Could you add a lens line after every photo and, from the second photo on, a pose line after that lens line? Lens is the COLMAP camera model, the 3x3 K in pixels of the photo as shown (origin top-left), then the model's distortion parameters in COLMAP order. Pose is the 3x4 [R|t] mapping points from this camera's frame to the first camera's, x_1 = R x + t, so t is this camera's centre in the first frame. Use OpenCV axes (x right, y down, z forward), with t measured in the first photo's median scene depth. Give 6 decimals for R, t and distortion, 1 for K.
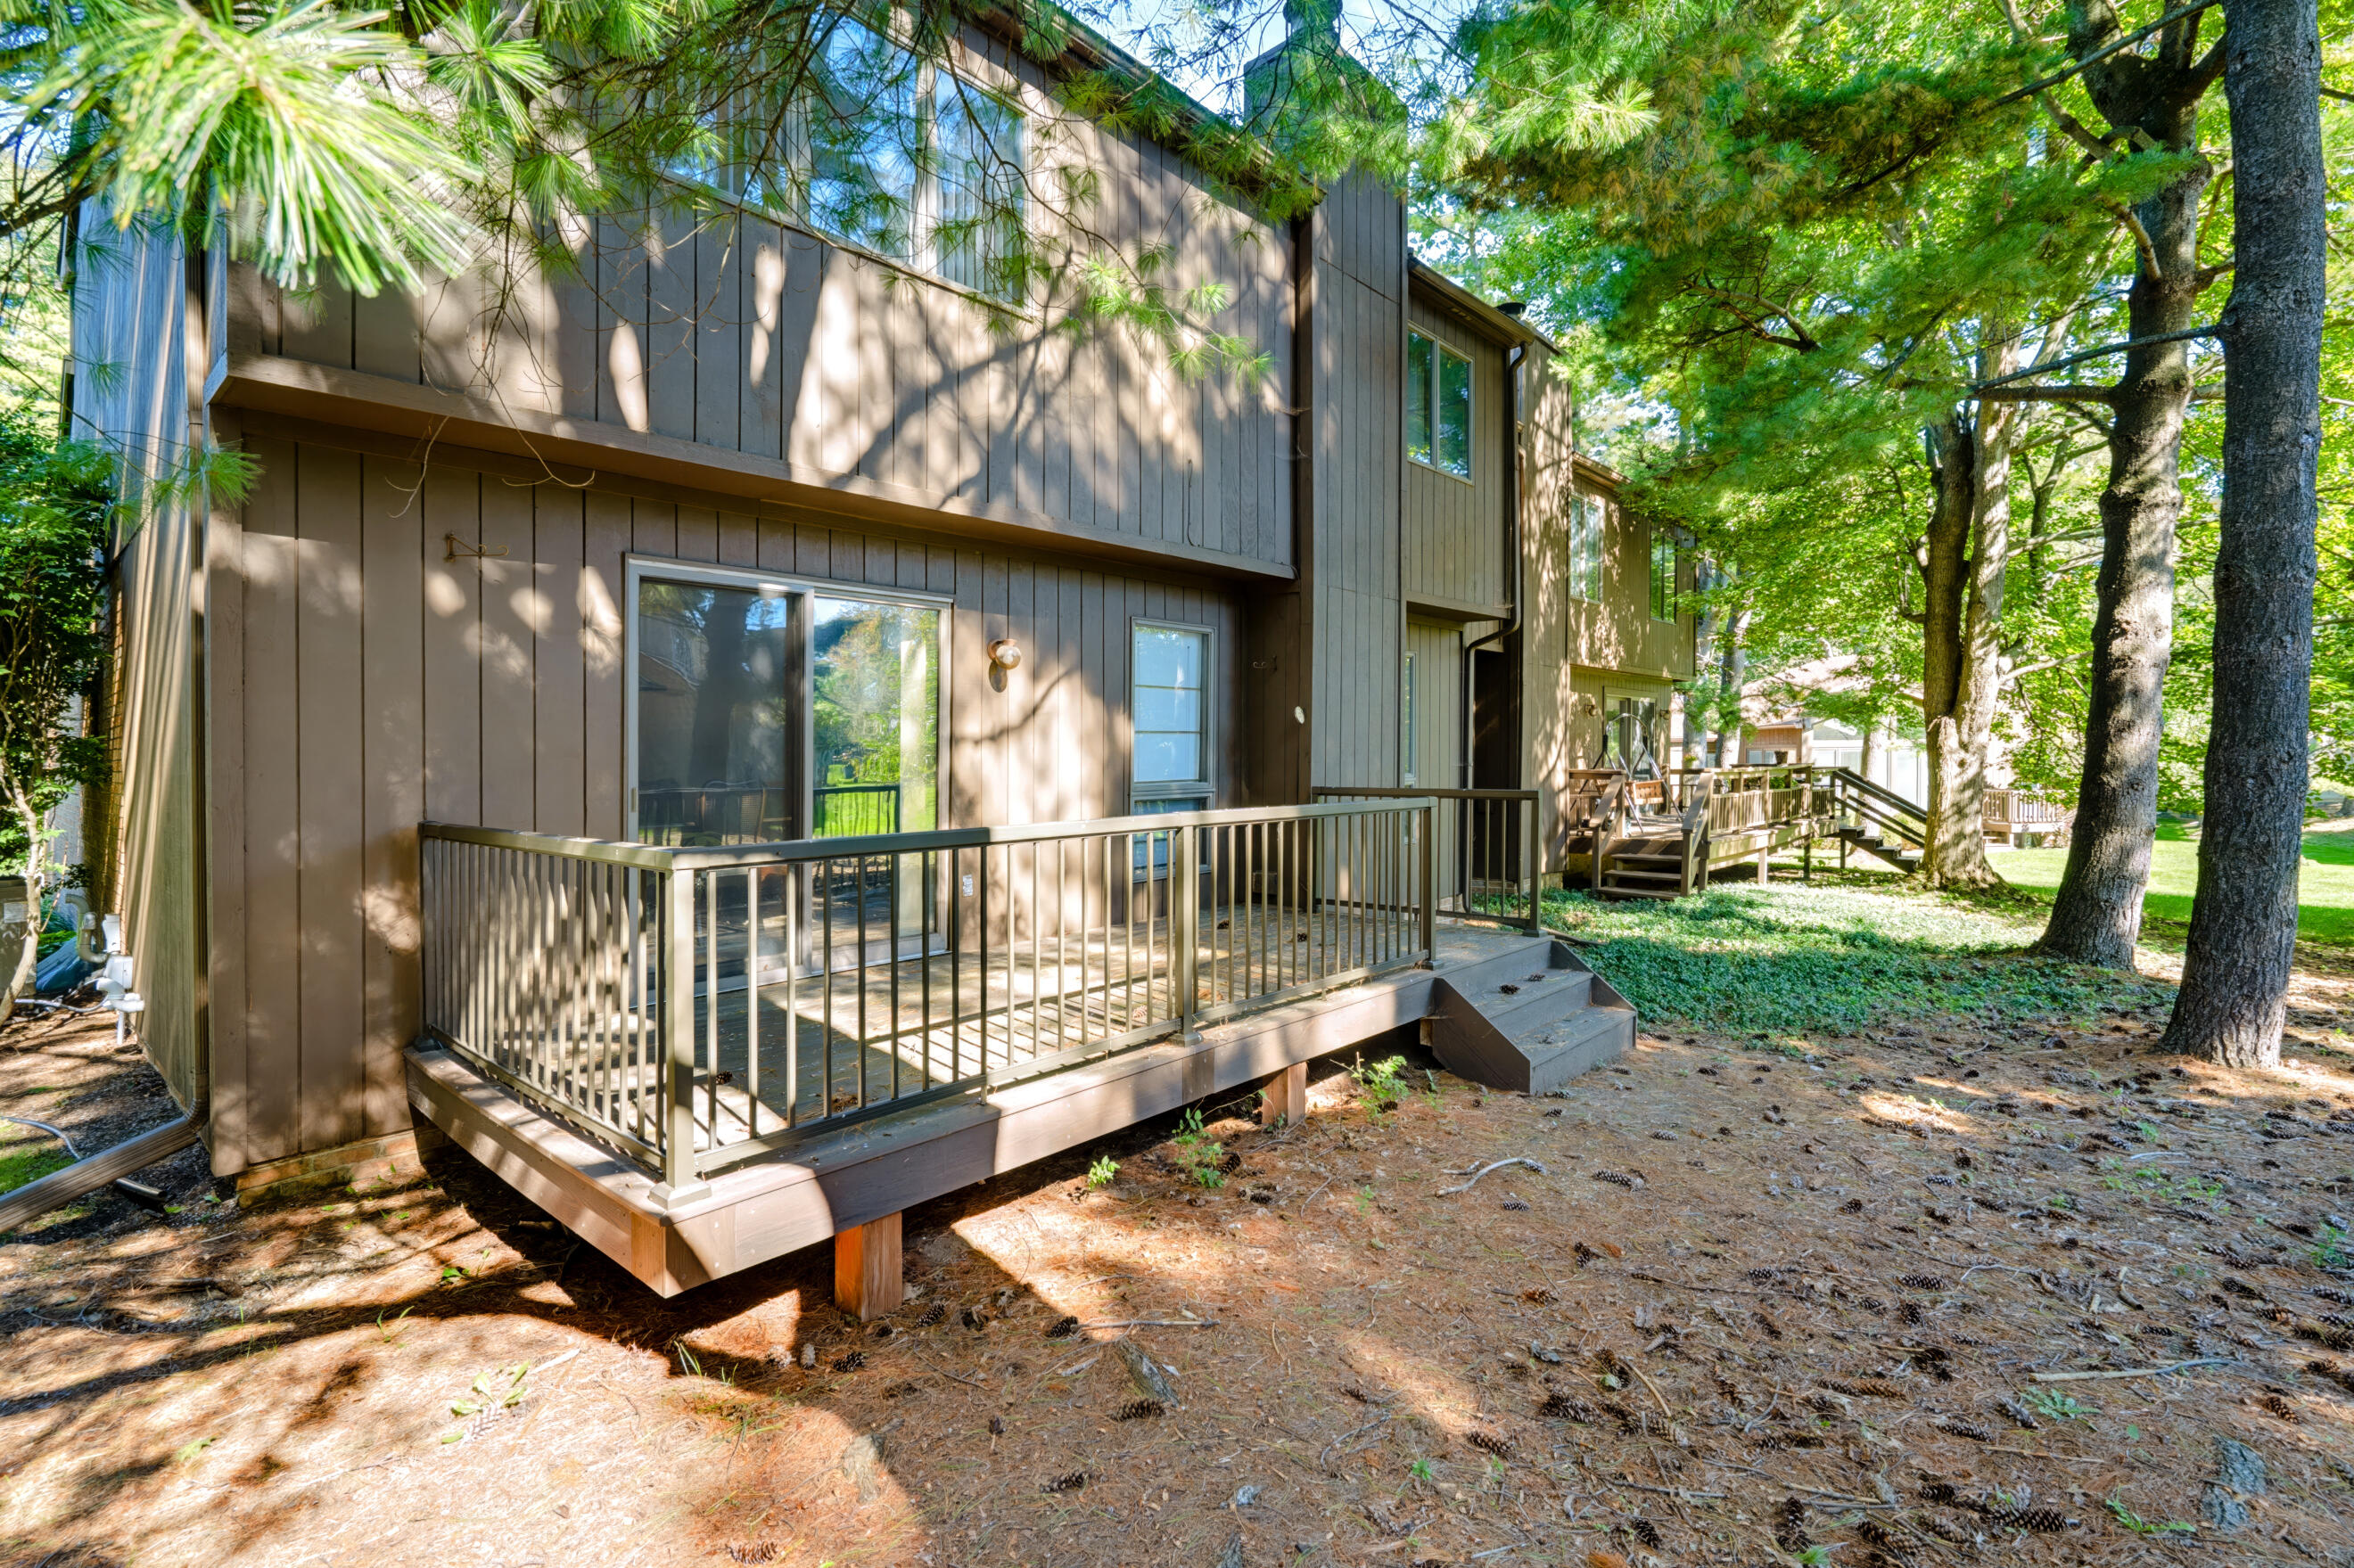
lens RADIAL K [[1075.3, 0, 1177.4], [0, 1075.3, 764.3], [0, 0, 1]] dist [-0.001214, 0.000248]
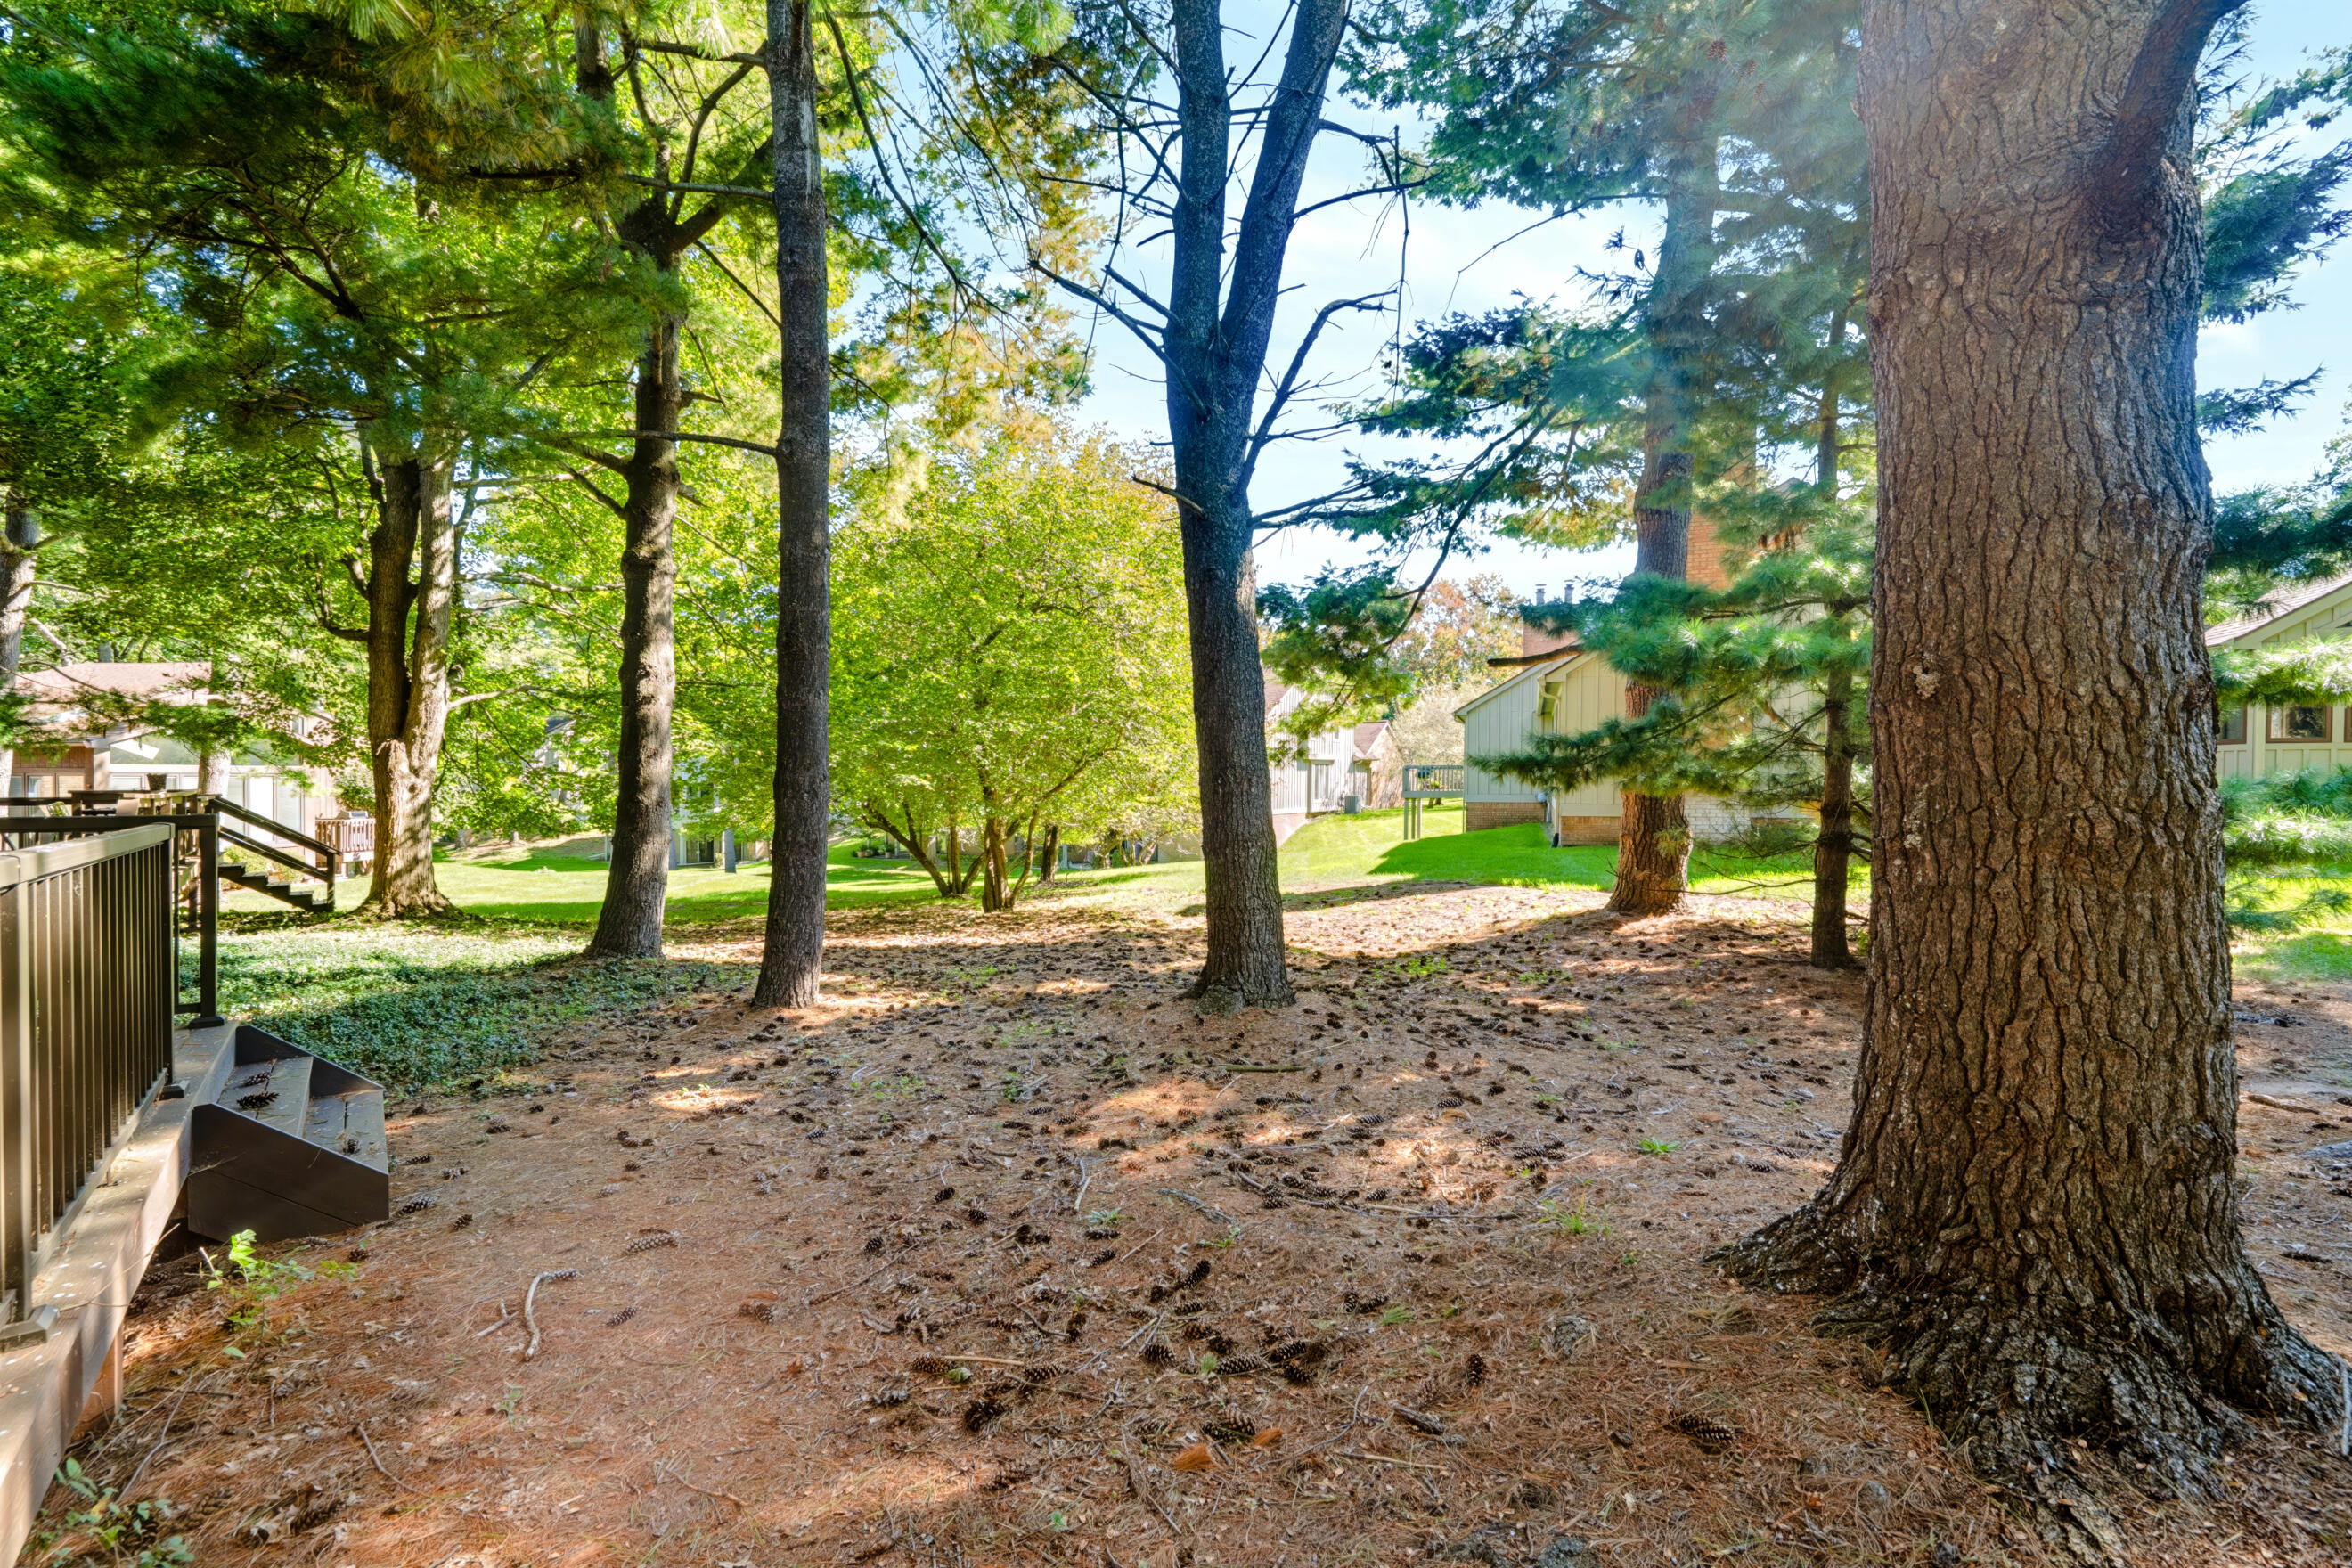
lens RADIAL K [[1074.5, 0, 1180.6], [0, 1074.5, 803.0], [0, 0, 1]] dist [-0.001214, 0.000248]
pose [[0.187905, -0.011193, 0.982123, -0.344819], [0.004825, 0.999934, 0.010473, 0.018665], [-0.982175, 0.002771, 0.187946, 0.386612]]
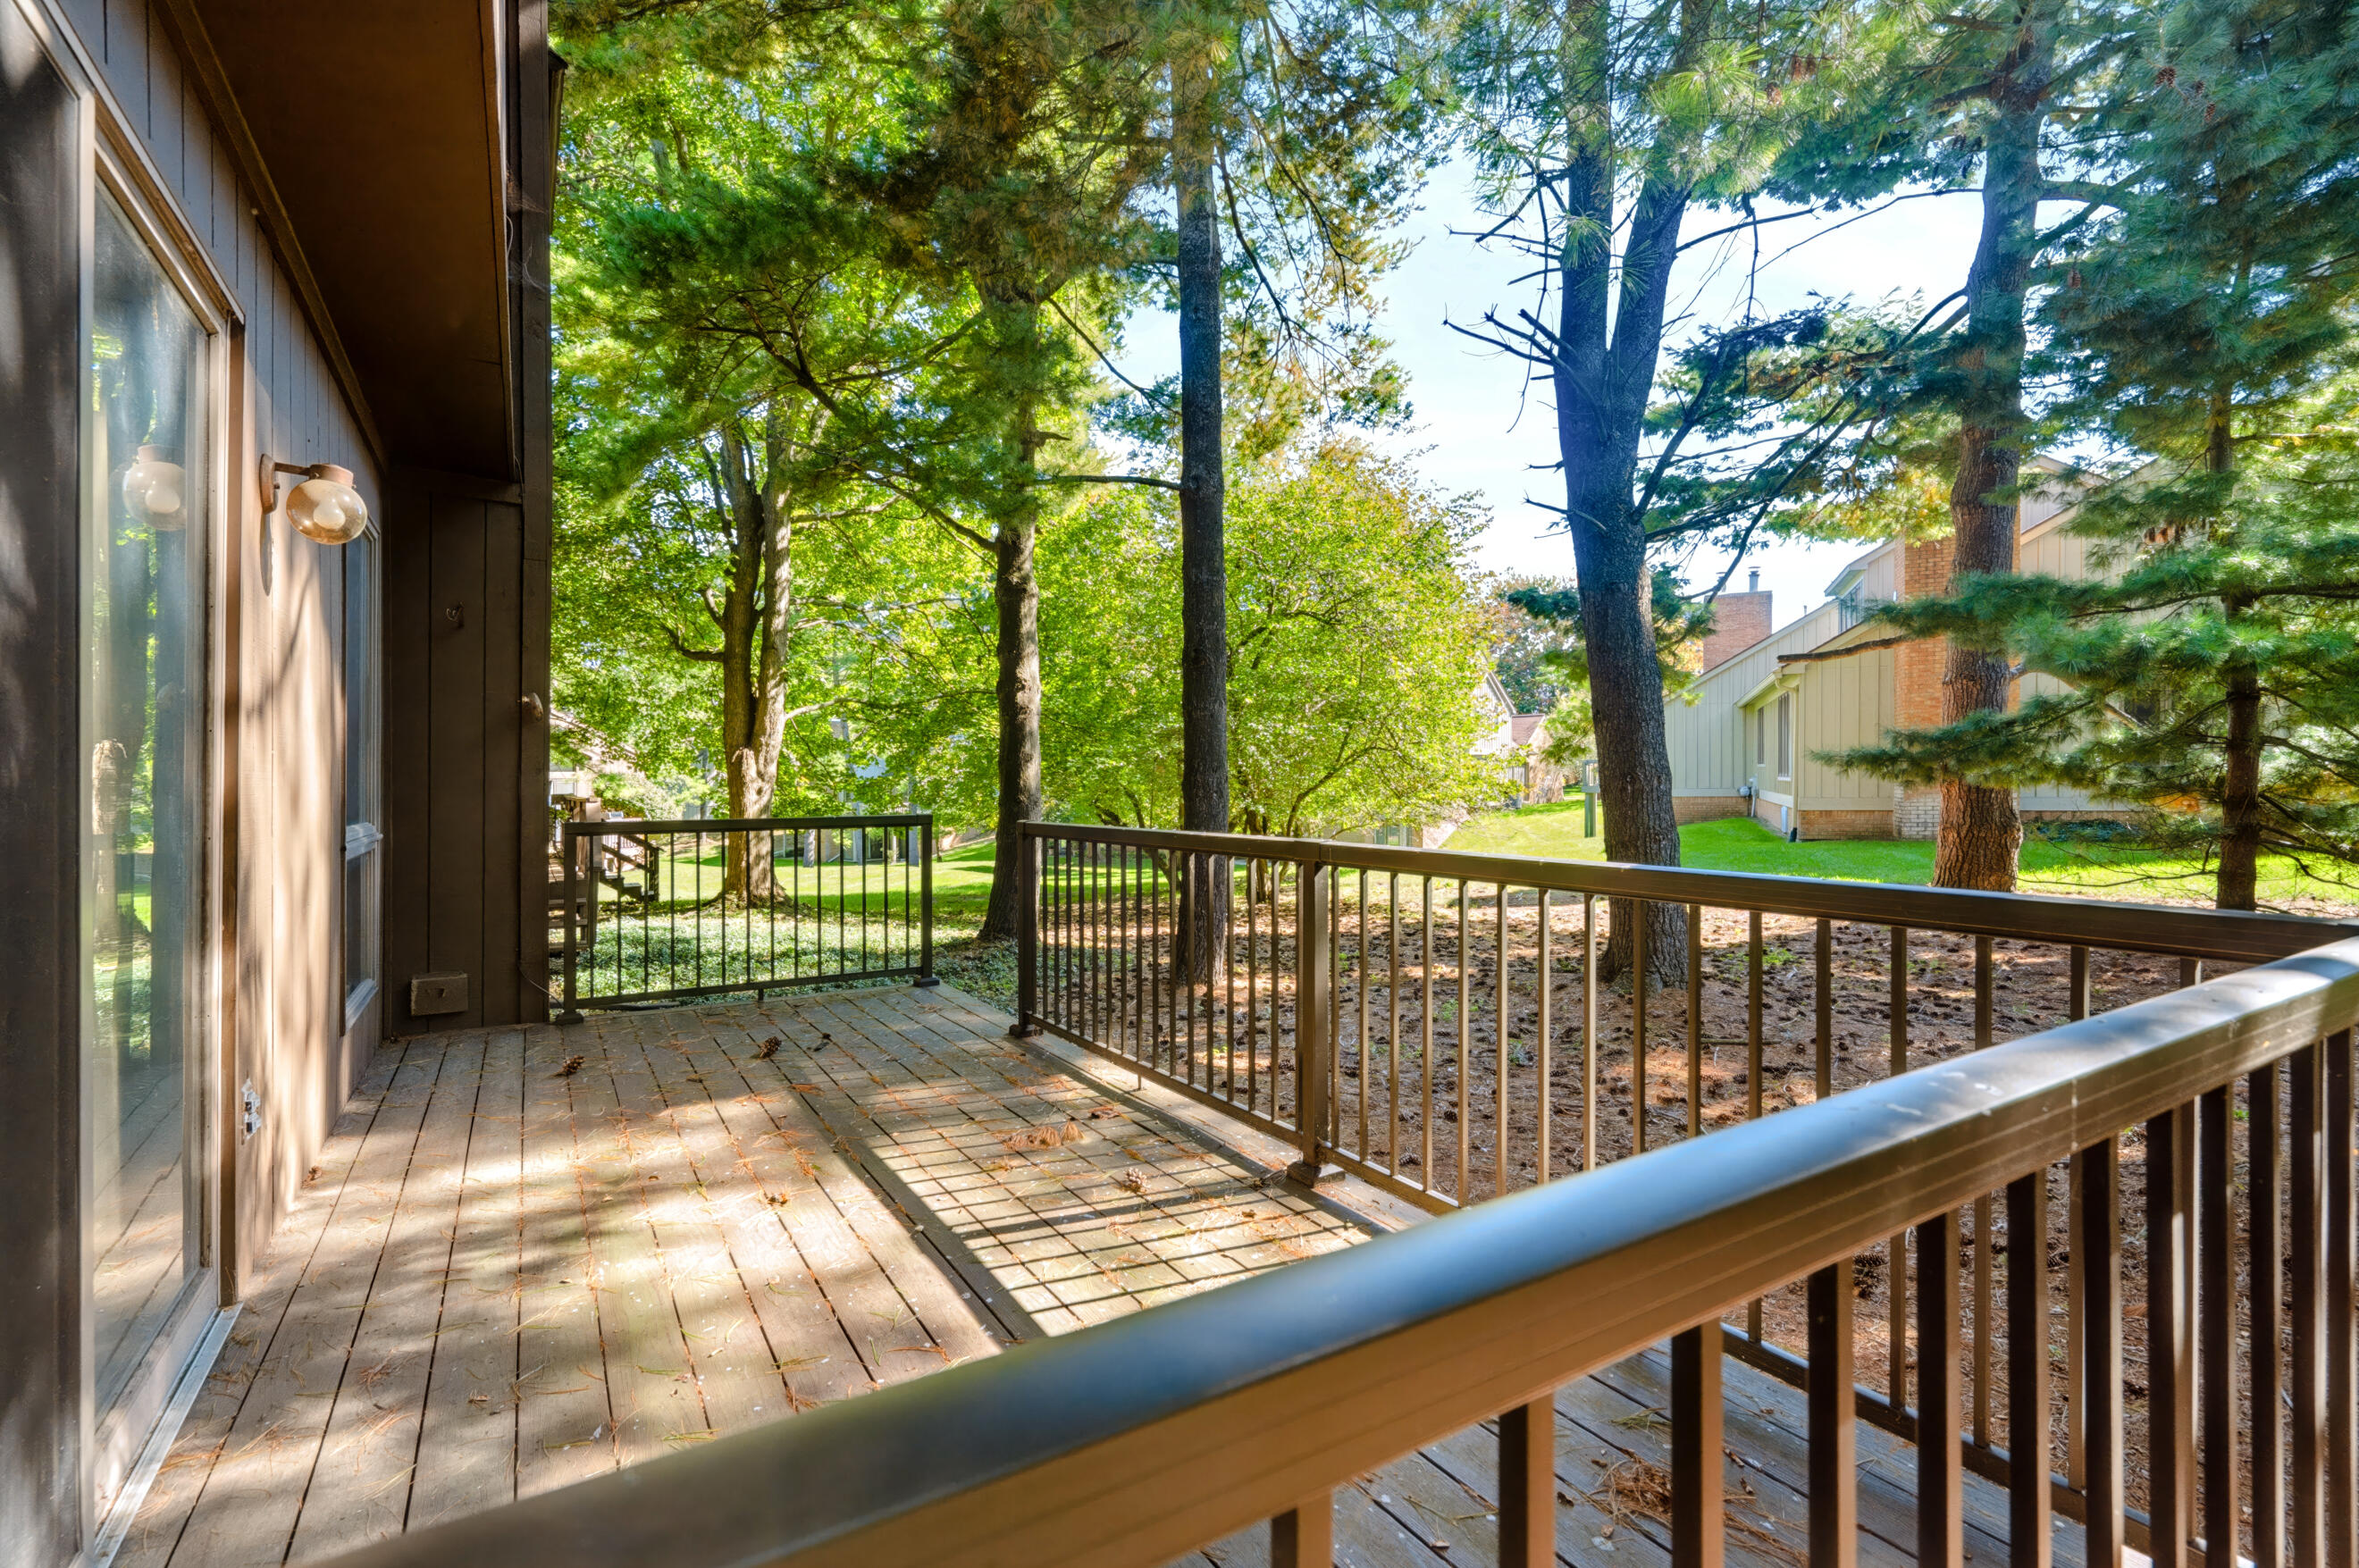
lens RADIAL K [[1077.6, 0, 1176.7], [0, 1077.6, 787.9], [0, 0, 1]] dist [-0.001214, 0.000248]
pose [[0.301893, -0.001412, 0.953341, -0.641098], [0.012546, 0.999918, -0.002492, 0.013400], [-0.953259, 0.012713, 0.301886, 0.815096]]
